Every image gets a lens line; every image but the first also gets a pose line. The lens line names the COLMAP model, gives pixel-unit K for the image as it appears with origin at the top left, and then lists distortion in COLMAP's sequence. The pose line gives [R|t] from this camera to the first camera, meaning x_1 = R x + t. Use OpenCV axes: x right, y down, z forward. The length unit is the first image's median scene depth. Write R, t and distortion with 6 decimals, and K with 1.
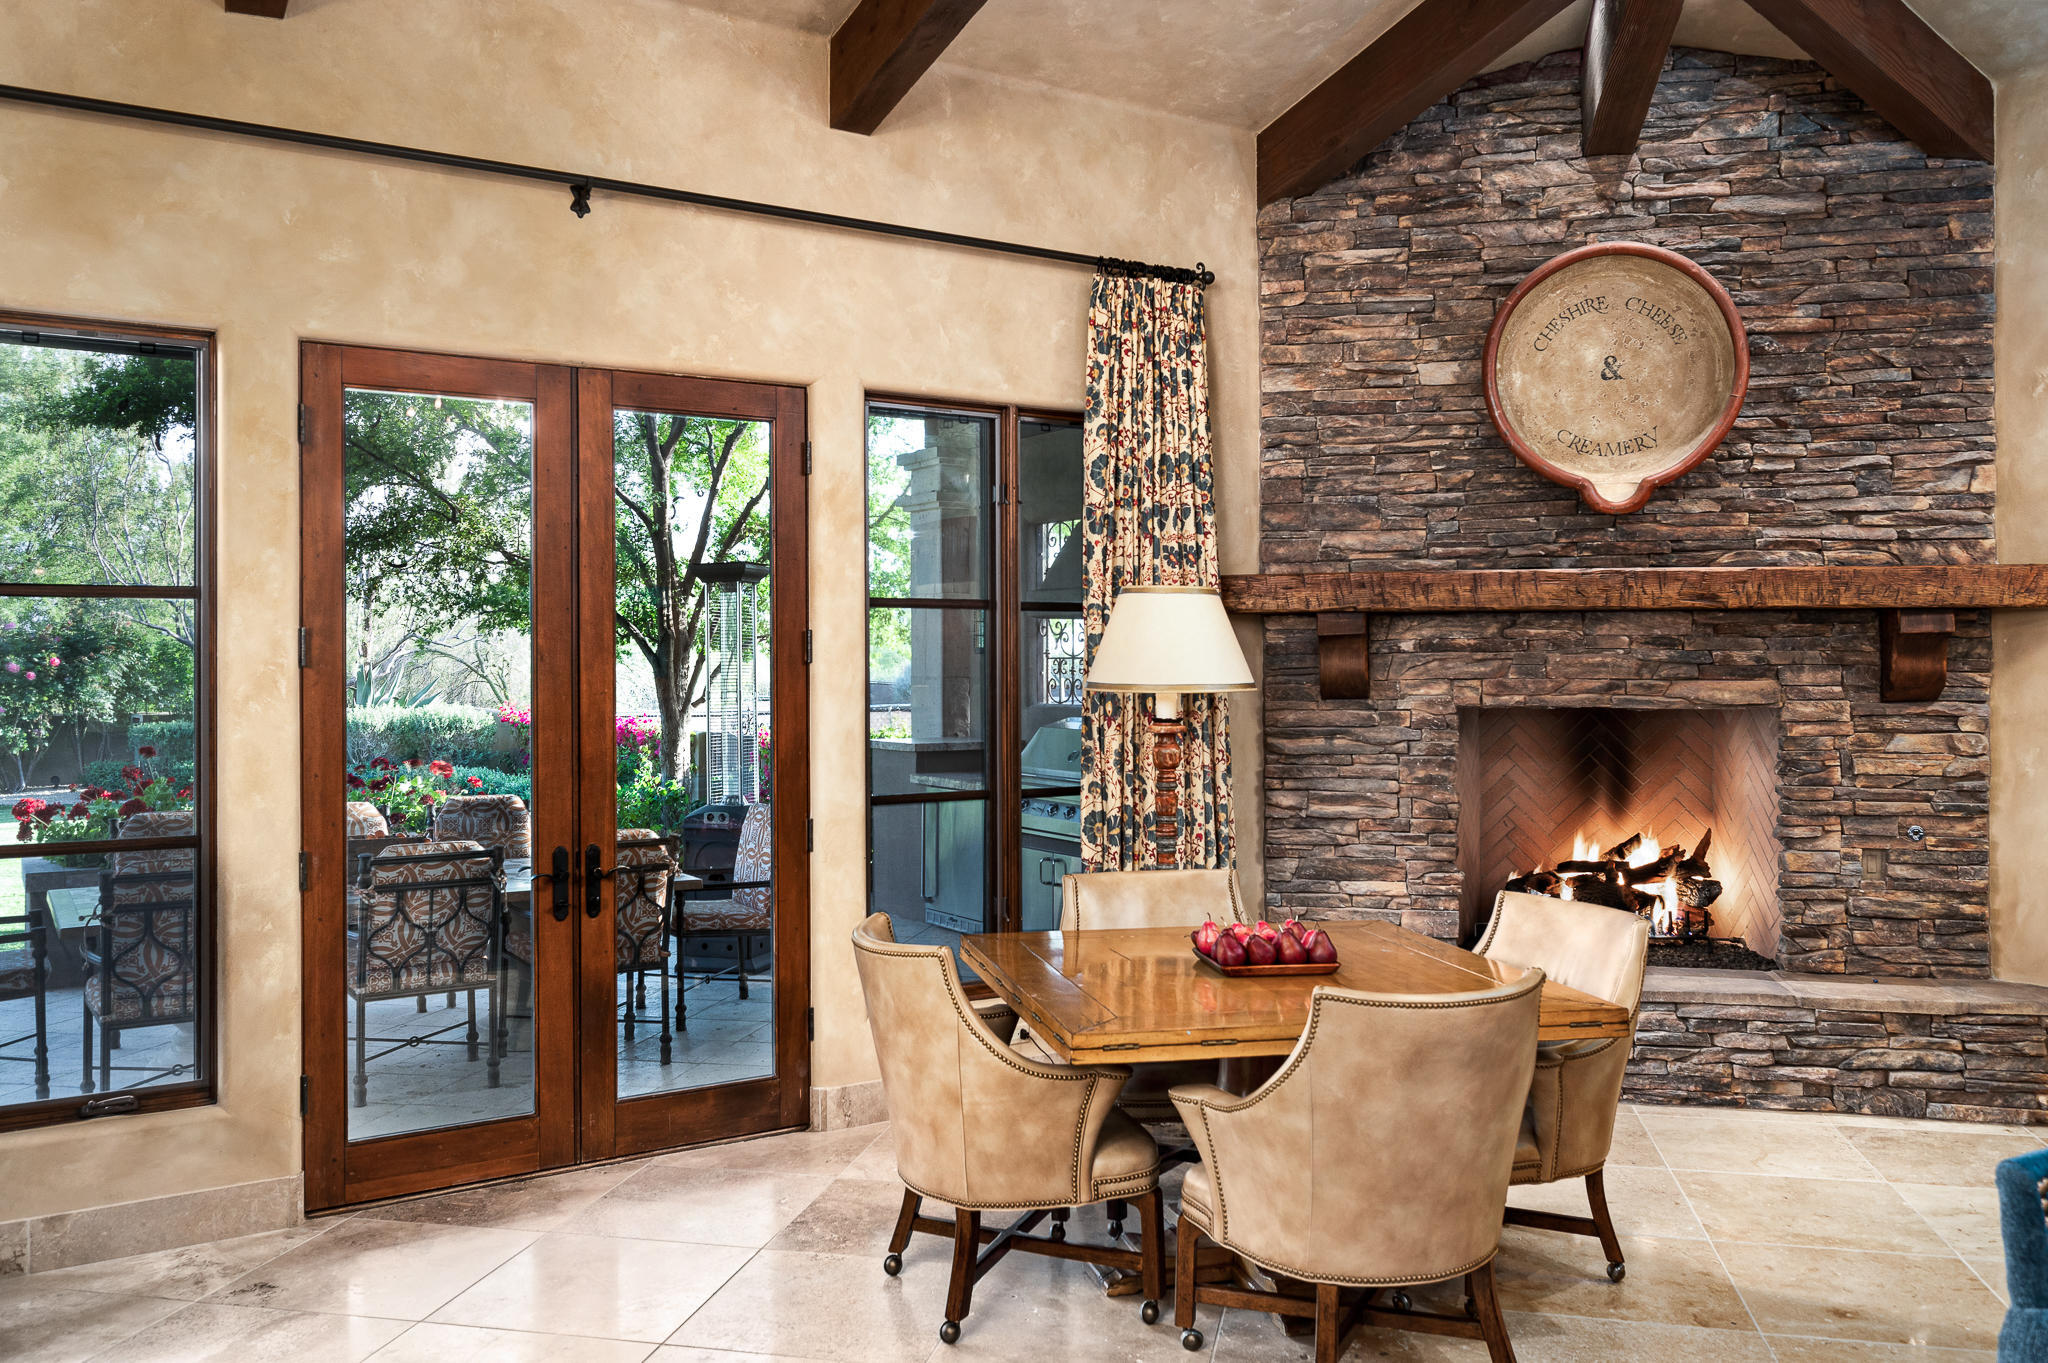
lens RADIAL K [[1633.7, 0, 1021.4], [0, 1633.7, 647.7], [0, 0, 1]] dist [-0.001651, -0.002176]
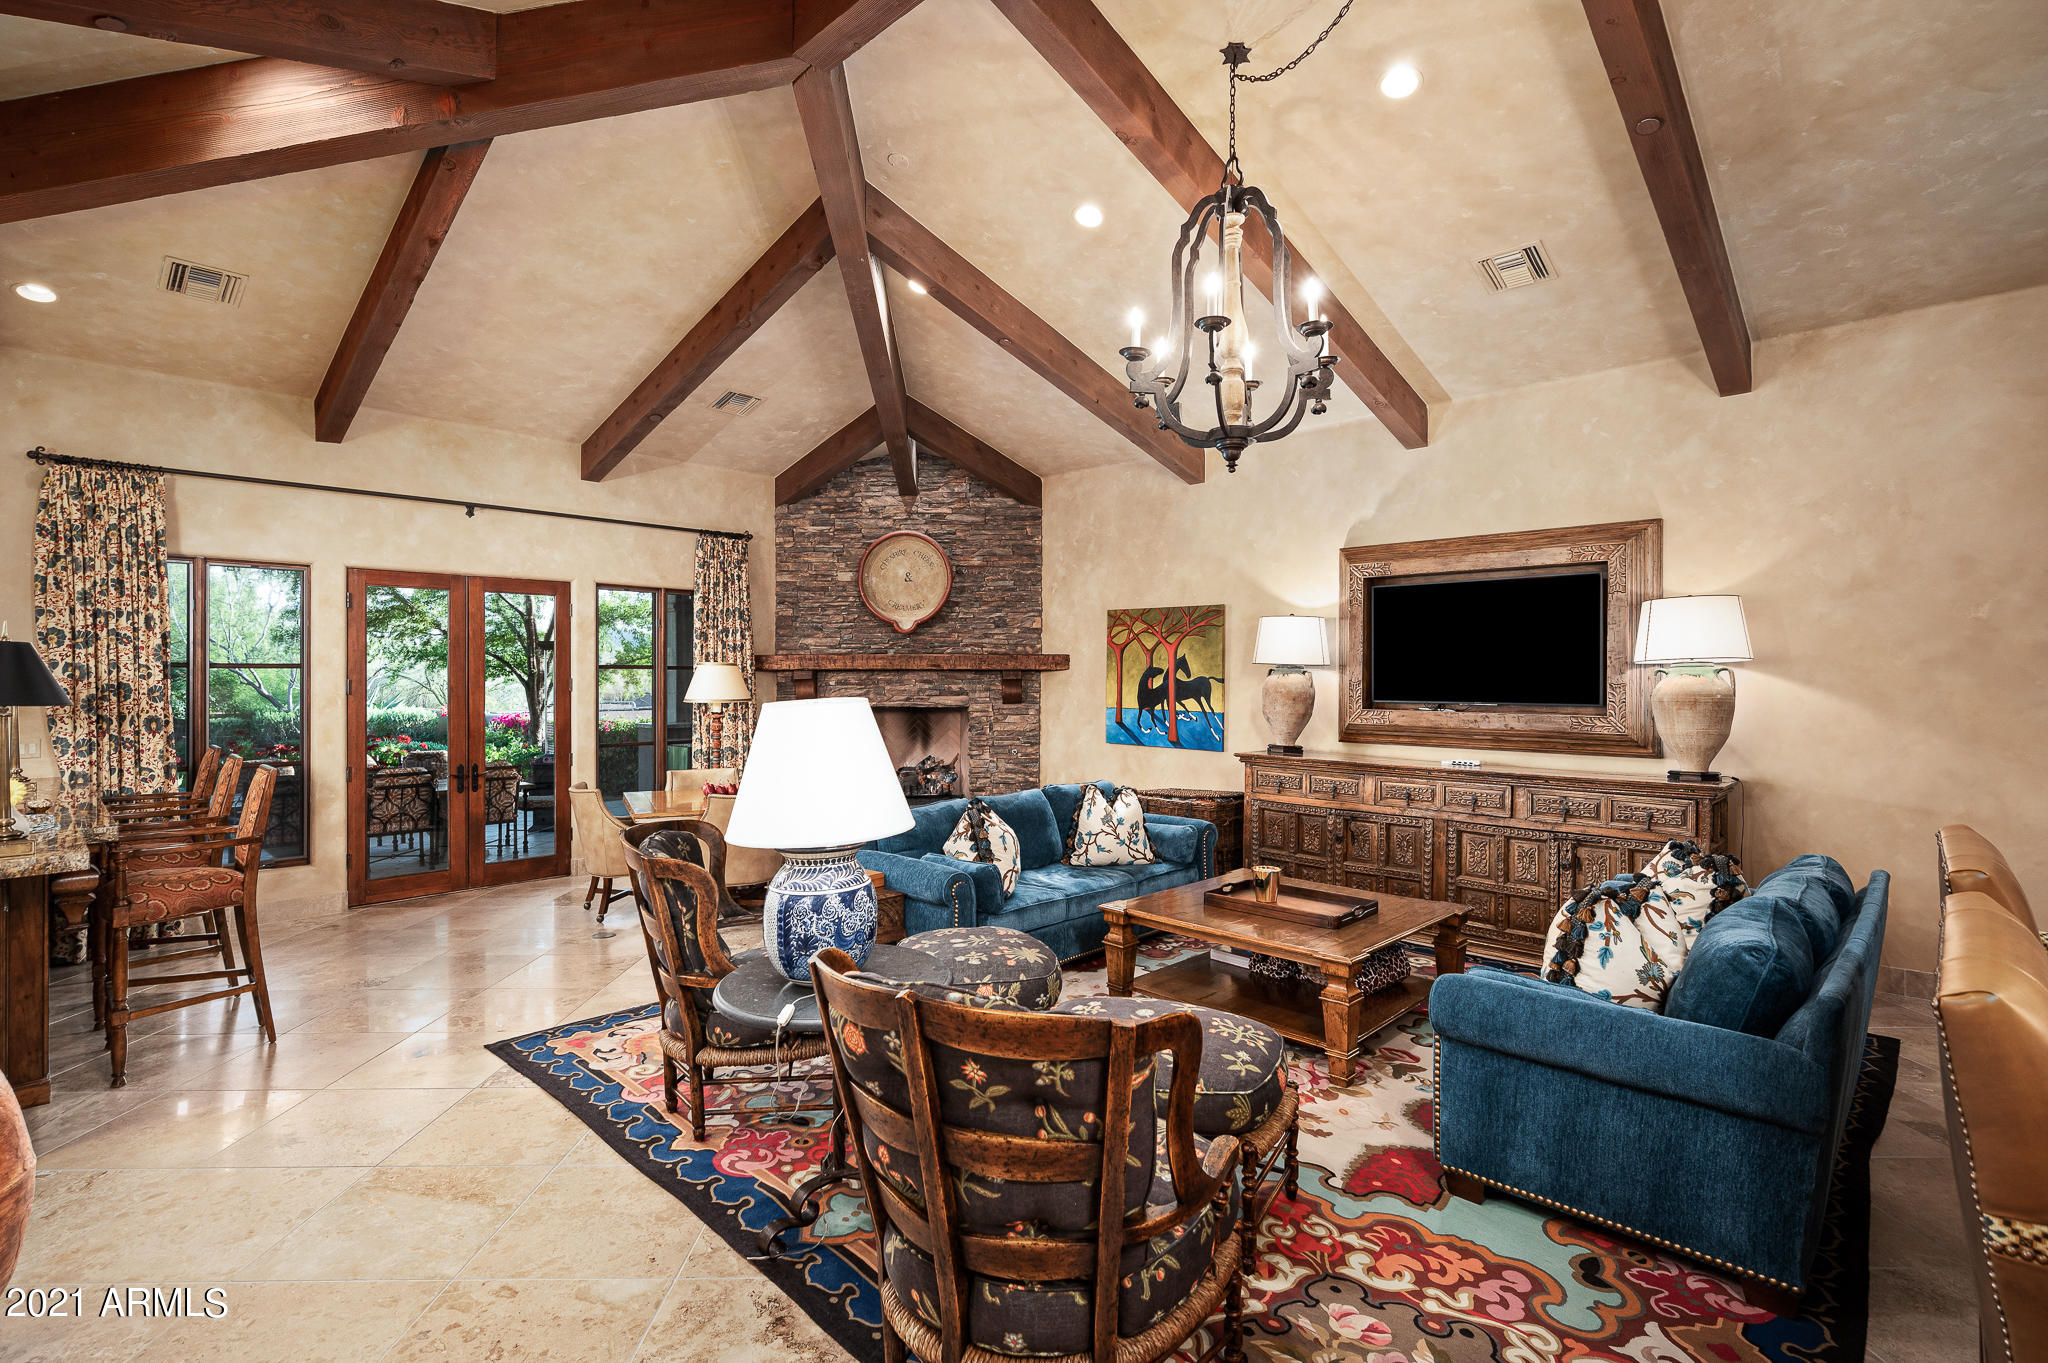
lens RADIAL K [[954.7, 0, 1022.9], [0, 954.7, 668.3], [0, 0, 1]] dist [-0.001549, 0.000271]
pose [[0.972029, 0.002697, 0.234845, 0.183143], [-0.002341, 0.999996, -0.001795, -0.022774], [-0.234849, 0.001195, 0.972031, -0.542166]]
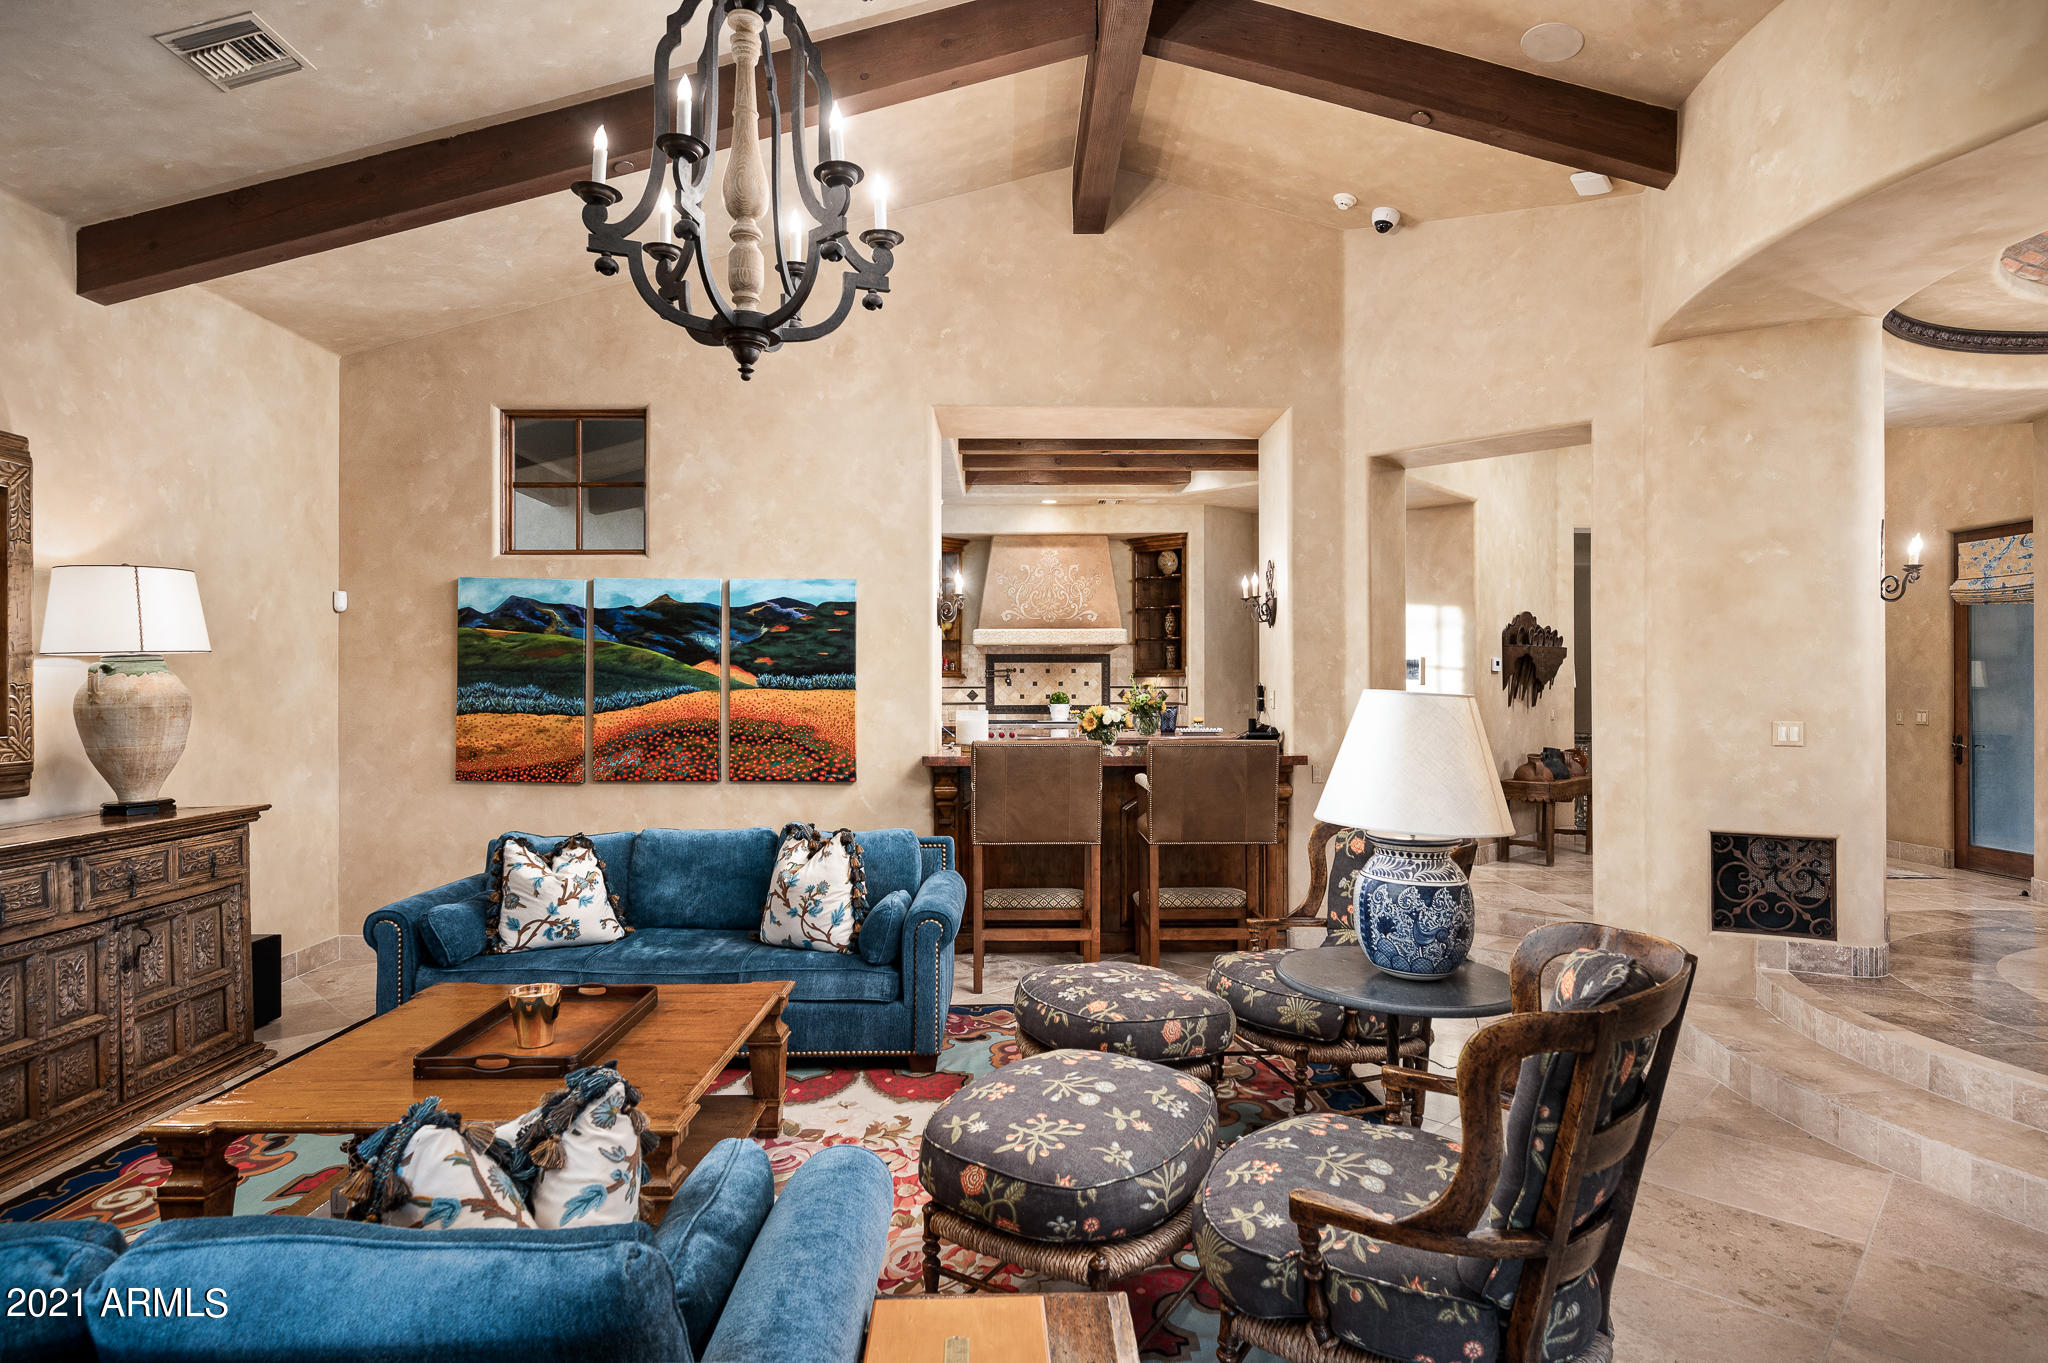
lens RADIAL K [[1082.9, 0, 1012.4], [0, 1082.9, 686.0], [0, 0, 1]] dist [-0.003459, -0.000344]
pose [[-0.846181, 0.006662, 0.532854, 0.083003], [0.002186, 0.999957, -0.009031, -0.001070], [-0.532892, -0.006478, -0.846159, 0.512753]]
